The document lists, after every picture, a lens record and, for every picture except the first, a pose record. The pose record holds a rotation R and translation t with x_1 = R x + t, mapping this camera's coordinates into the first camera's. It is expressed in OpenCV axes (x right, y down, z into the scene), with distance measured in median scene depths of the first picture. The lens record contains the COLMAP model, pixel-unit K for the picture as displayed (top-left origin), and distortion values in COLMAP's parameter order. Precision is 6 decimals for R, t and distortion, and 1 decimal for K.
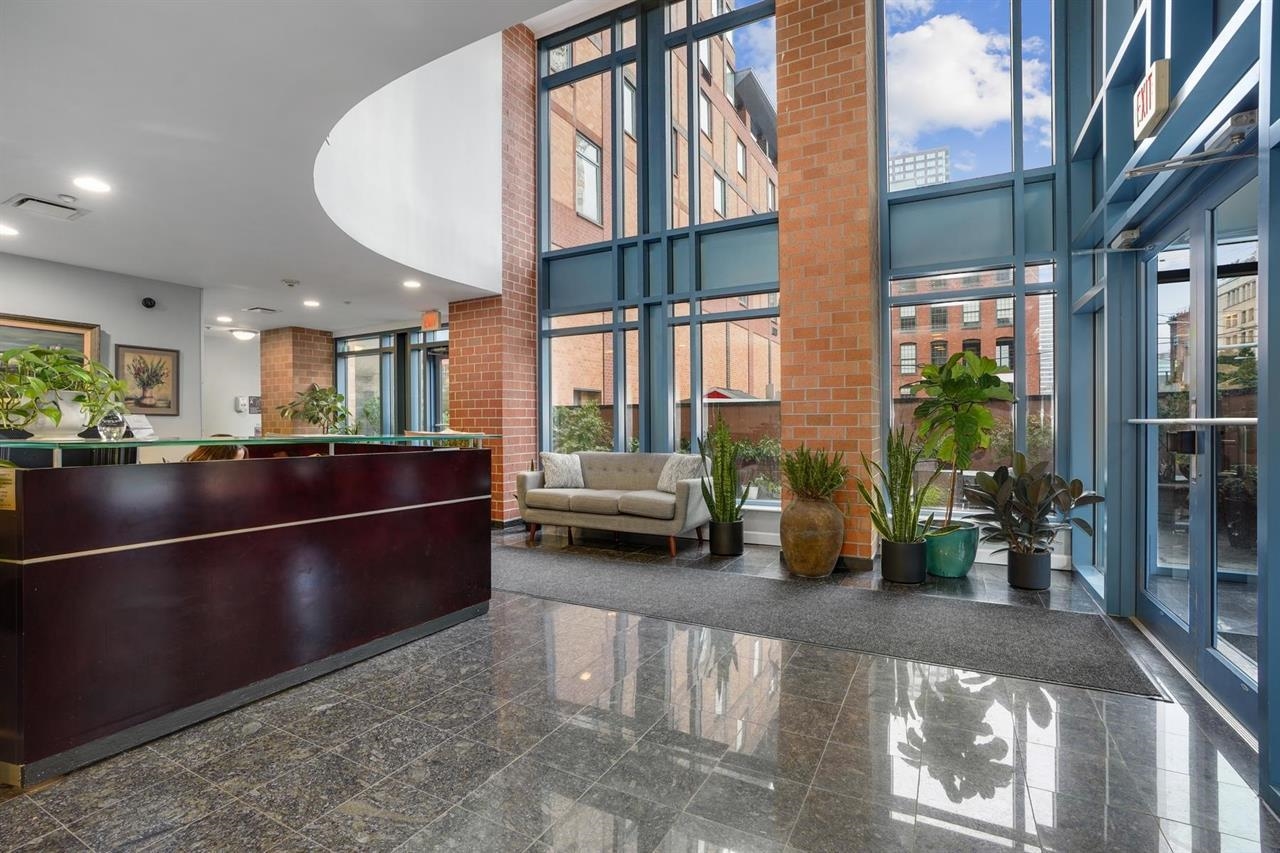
lens RADIAL K [[588.6, 0, 639.6], [0, 588.6, 428.2], [0, 0, 1]] dist [-0.048832, 0.020669]
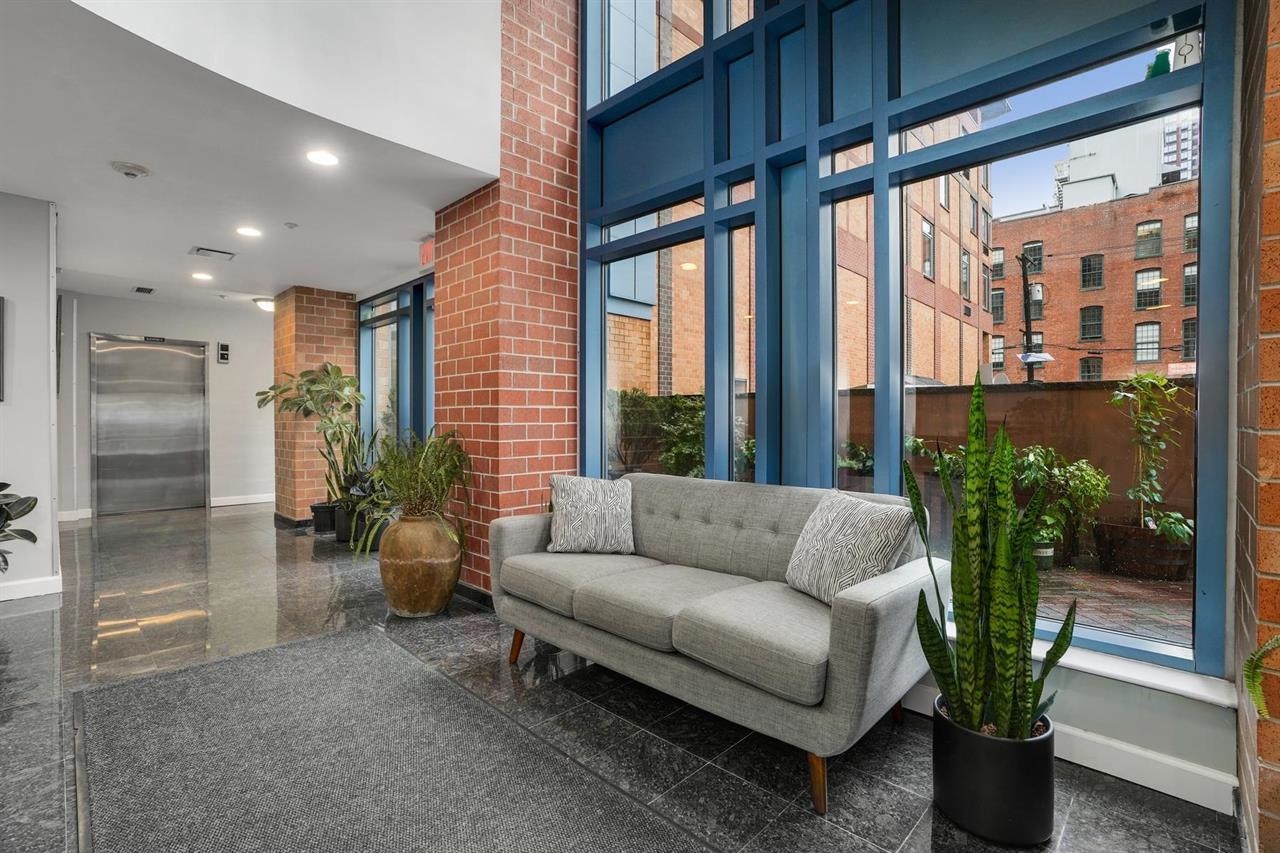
lens RADIAL K [[588.6, 0, 635.7], [0, 588.6, 425.8], [0, 0, 1]] dist [-0.048832, 0.020669]
pose [[0.961535, 0.009614, -0.274512, 0.034829], [-0.009047, 0.999954, 0.003332, -0.002590], [0.274532, -0.000720, 0.961578, 0.511299]]
